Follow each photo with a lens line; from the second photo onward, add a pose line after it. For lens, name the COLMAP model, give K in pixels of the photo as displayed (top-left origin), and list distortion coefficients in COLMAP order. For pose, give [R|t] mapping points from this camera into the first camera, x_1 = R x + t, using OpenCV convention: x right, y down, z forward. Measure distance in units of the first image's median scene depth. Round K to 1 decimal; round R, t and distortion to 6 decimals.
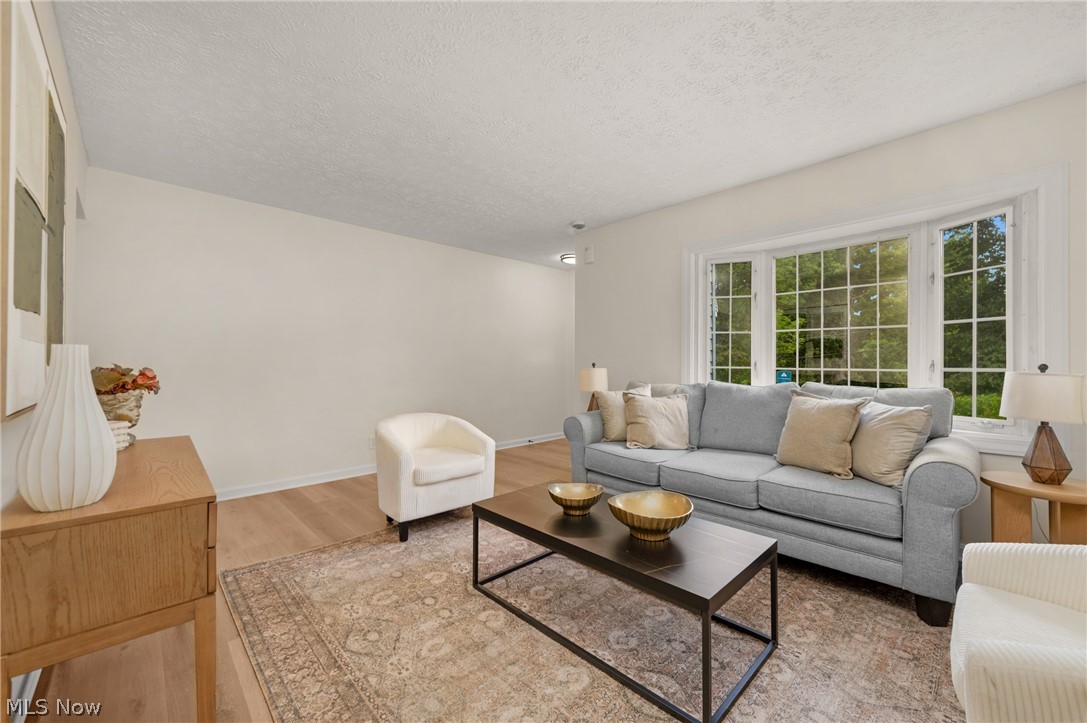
lens RADIAL K [[433.4, 0, 557.6], [0, 433.4, 360.9], [0, 0, 1]] dist [0.022029, -0.009587]
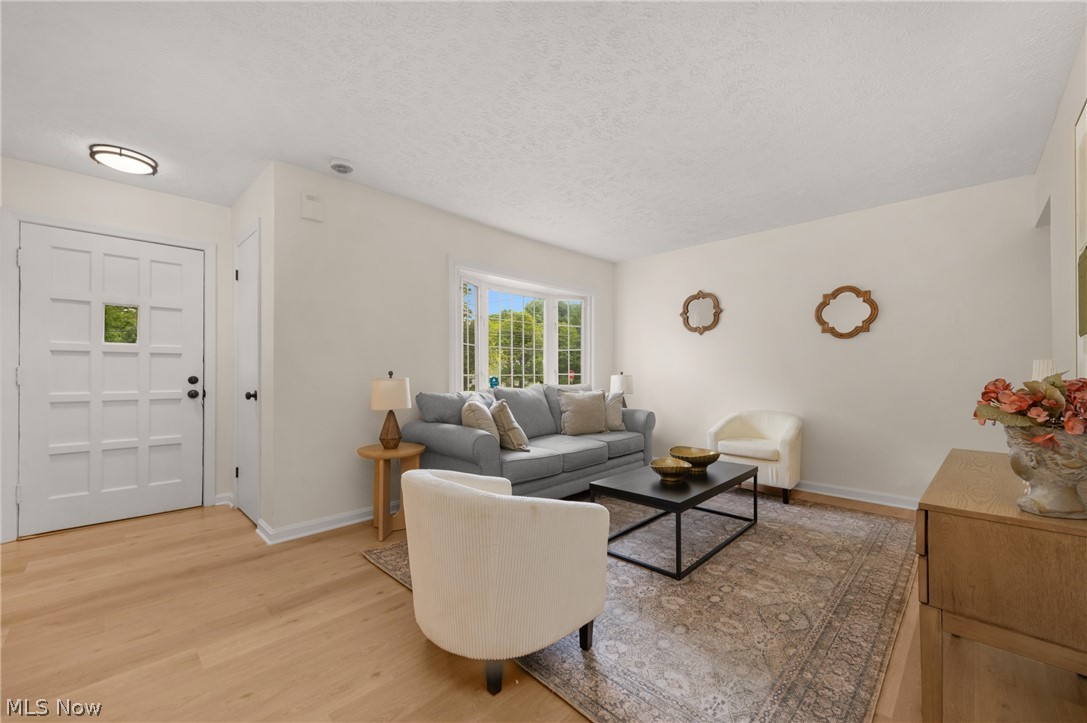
lens RADIAL K [[433.4, 0, 557.6], [0, 433.4, 360.9], [0, 0, 1]] dist [0.022029, -0.009587]
pose [[-0.041511, 0.024306, 0.998842, -1.395092], [-0.004150, 0.999691, -0.024499, 0.008831], [-0.999129, -0.005162, -0.041397, 1.486970]]
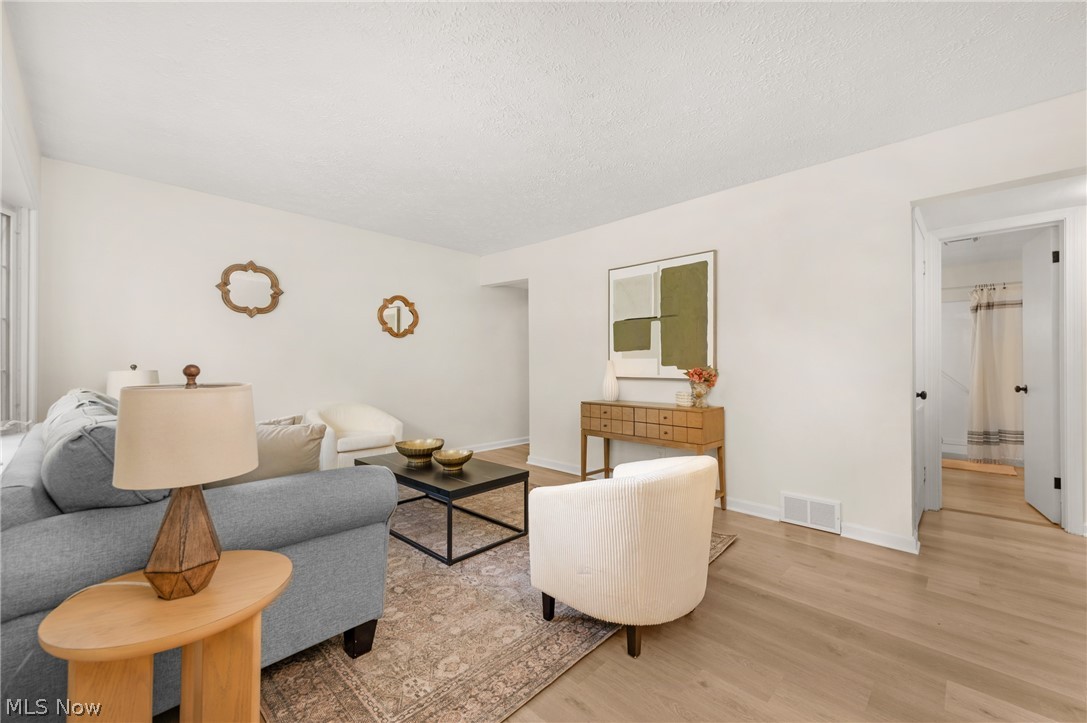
lens RADIAL K [[430.0, 0, 561.8], [0, 430.0, 340.7], [0, 0, 1]] dist [0.030178, -0.008663]
pose [[-0.998551, -0.005397, -0.053536, -0.654532], [-0.002259, 0.998285, -0.058502, 0.010495], [0.053760, -0.058296, -0.996851, 2.199869]]
